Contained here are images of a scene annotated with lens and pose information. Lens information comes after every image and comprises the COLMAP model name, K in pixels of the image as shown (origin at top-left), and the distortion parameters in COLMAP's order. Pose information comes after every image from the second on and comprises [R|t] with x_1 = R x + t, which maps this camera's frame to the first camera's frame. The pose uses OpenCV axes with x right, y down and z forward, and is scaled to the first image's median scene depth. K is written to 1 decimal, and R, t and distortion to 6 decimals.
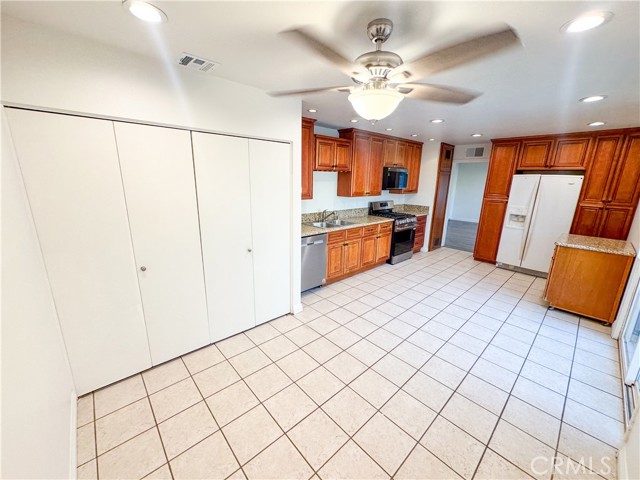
lens RADIAL K [[254.9, 0, 320.0], [0, 254.9, 240.2], [0, 0, 1]] dist [-0.004200, 0.001193]
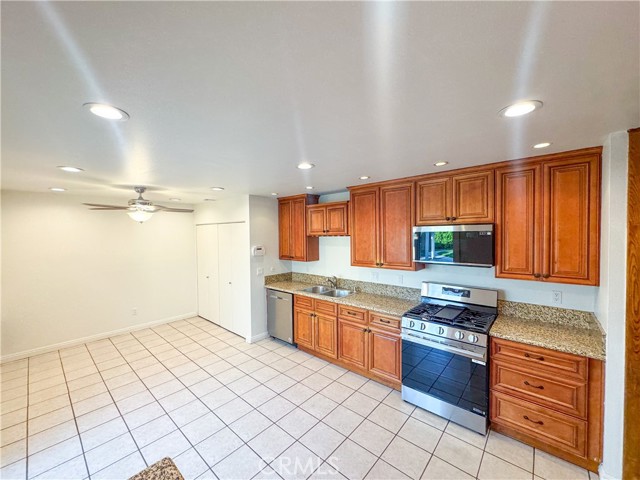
lens RADIAL K [[254.9, 0, 320.7], [0, 254.9, 241.5], [0, 0, 1]] dist [-0.004200, 0.001193]
pose [[0.109969, 0.005110, -0.993922, 0.819676], [-0.224095, 0.974366, -0.019785, -0.185360], [0.968343, 0.224909, 0.108295, 0.714492]]
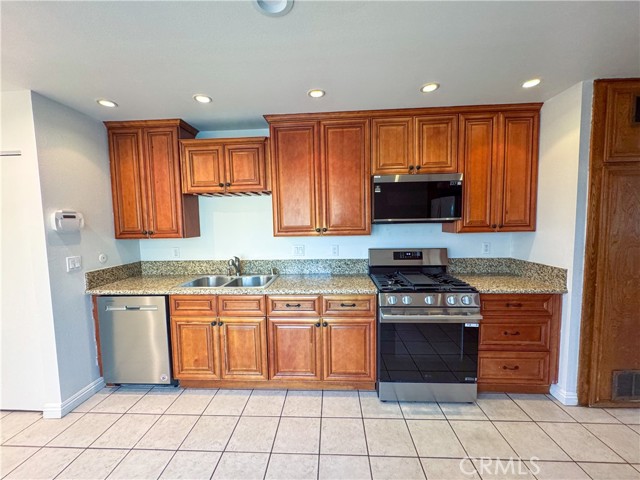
lens RADIAL K [[254.9, 0, 319.1], [0, 254.9, 240.8], [0, 0, 1]] dist [-0.004200, 0.001193]
pose [[0.700773, 0.017091, -0.713180, 0.516208], [-0.136008, 0.984577, -0.110047, -0.101960], [0.700299, 0.174117, 0.692289, 0.616666]]
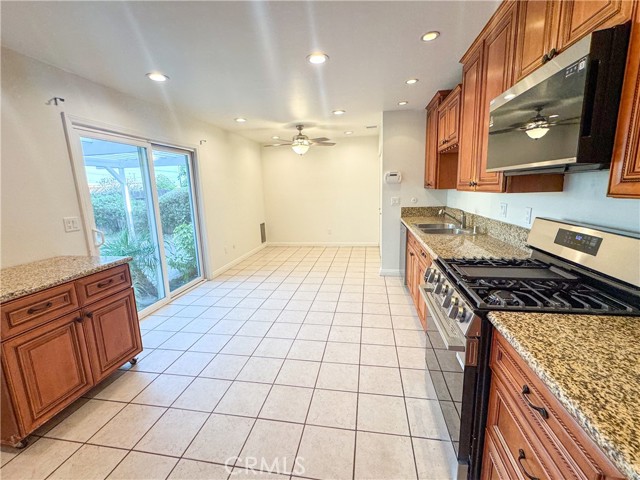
lens RADIAL K [[280.6, 0, 320.4], [0, 280.6, 239.8], [0, 0, 1]] dist [0.000934, 0.000521]
pose [[-0.789898, 0.118187, -0.601742, 0.635732], [-0.129664, 0.926878, 0.352255, -0.217754], [0.599373, 0.356270, -0.716815, 1.148900]]
